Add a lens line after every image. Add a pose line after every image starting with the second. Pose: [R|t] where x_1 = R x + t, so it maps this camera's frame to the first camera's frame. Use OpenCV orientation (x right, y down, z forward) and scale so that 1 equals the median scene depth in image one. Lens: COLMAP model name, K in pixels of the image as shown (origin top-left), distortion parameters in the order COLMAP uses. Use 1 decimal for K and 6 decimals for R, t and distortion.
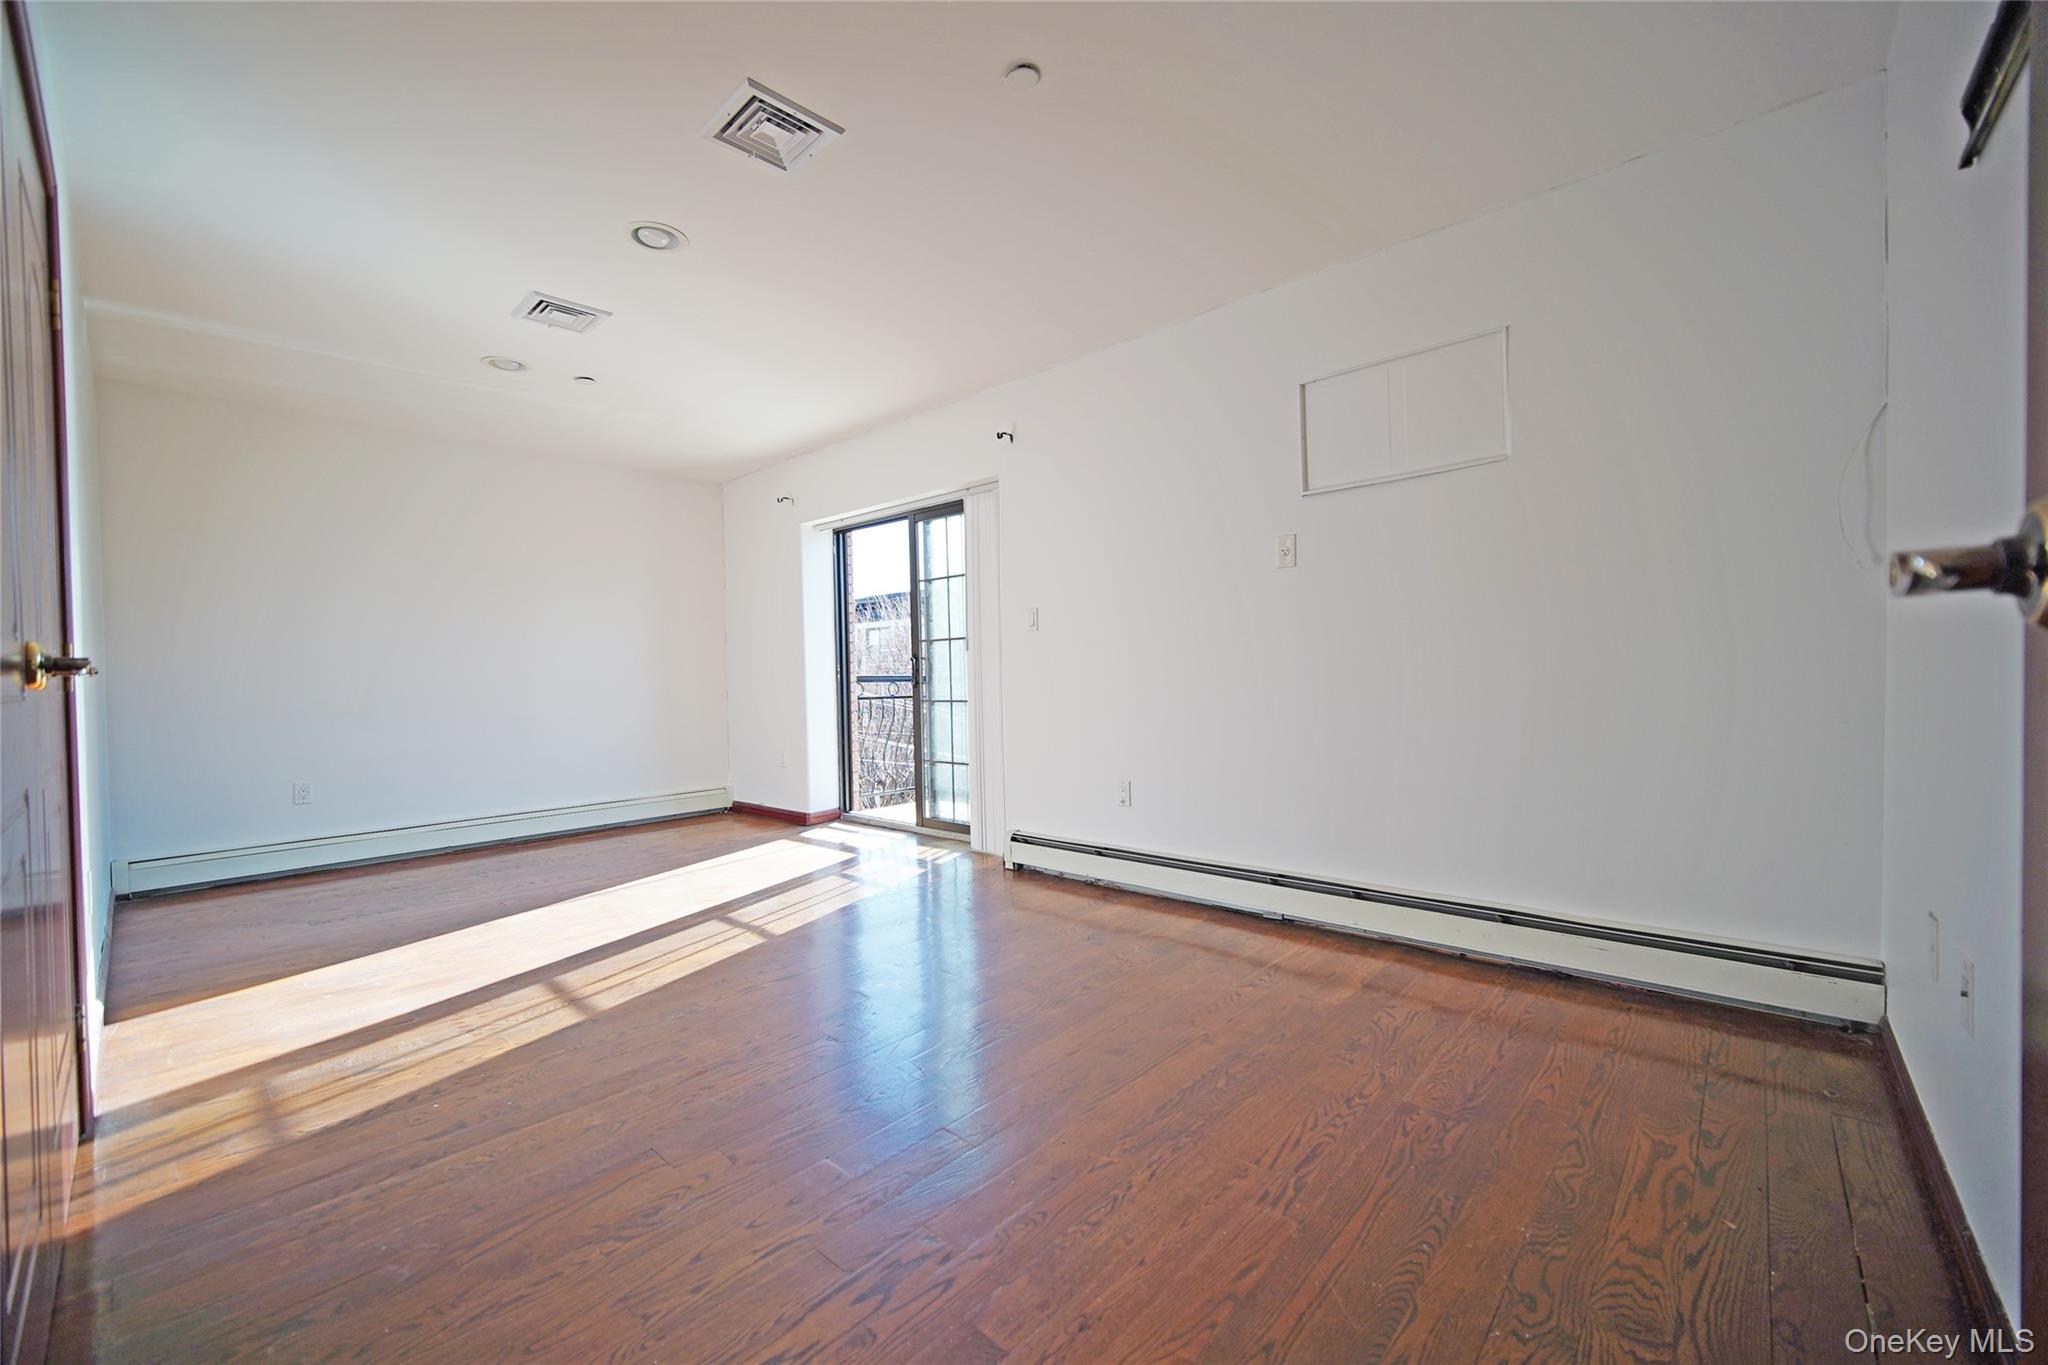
lens RADIAL K [[818.0, 0, 1024.0], [0, 818.0, 682.5], [0, 0, 1]] dist [-0.001436, -0.000011]
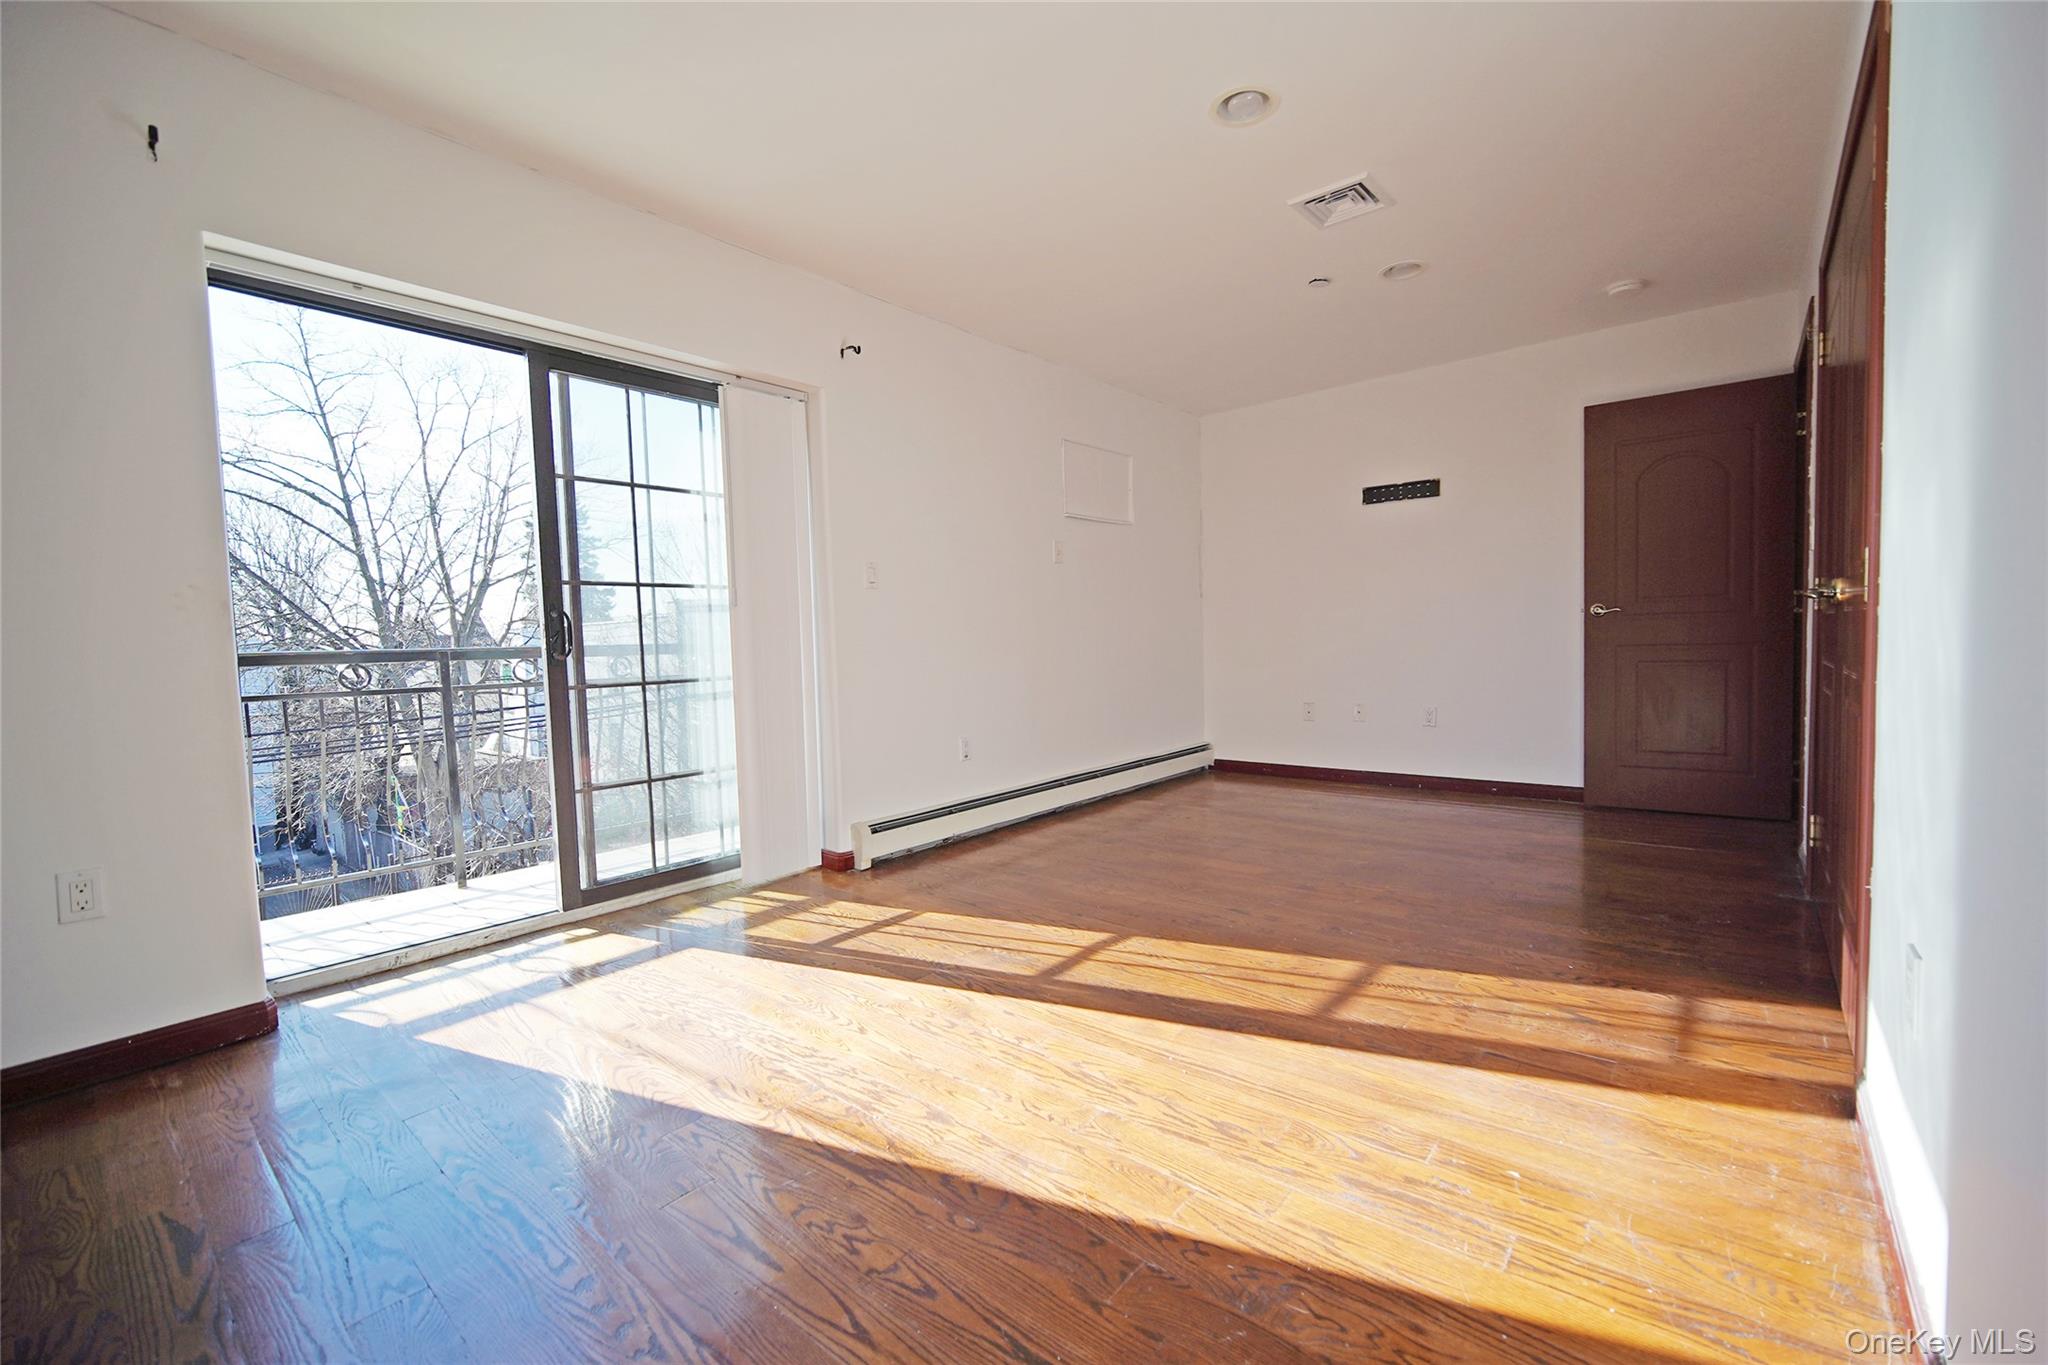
lens RADIAL K [[870.6, 0, 1024.0], [0, 870.6, 682.5], [0, 0, 1]] dist [-0.016440, -0.000058]
pose [[-0.051108, -0.024421, 0.998394, -1.330713], [0.038450, 0.998912, 0.026402, 0.027660], [-0.997953, 0.039737, -0.050113, 1.274073]]
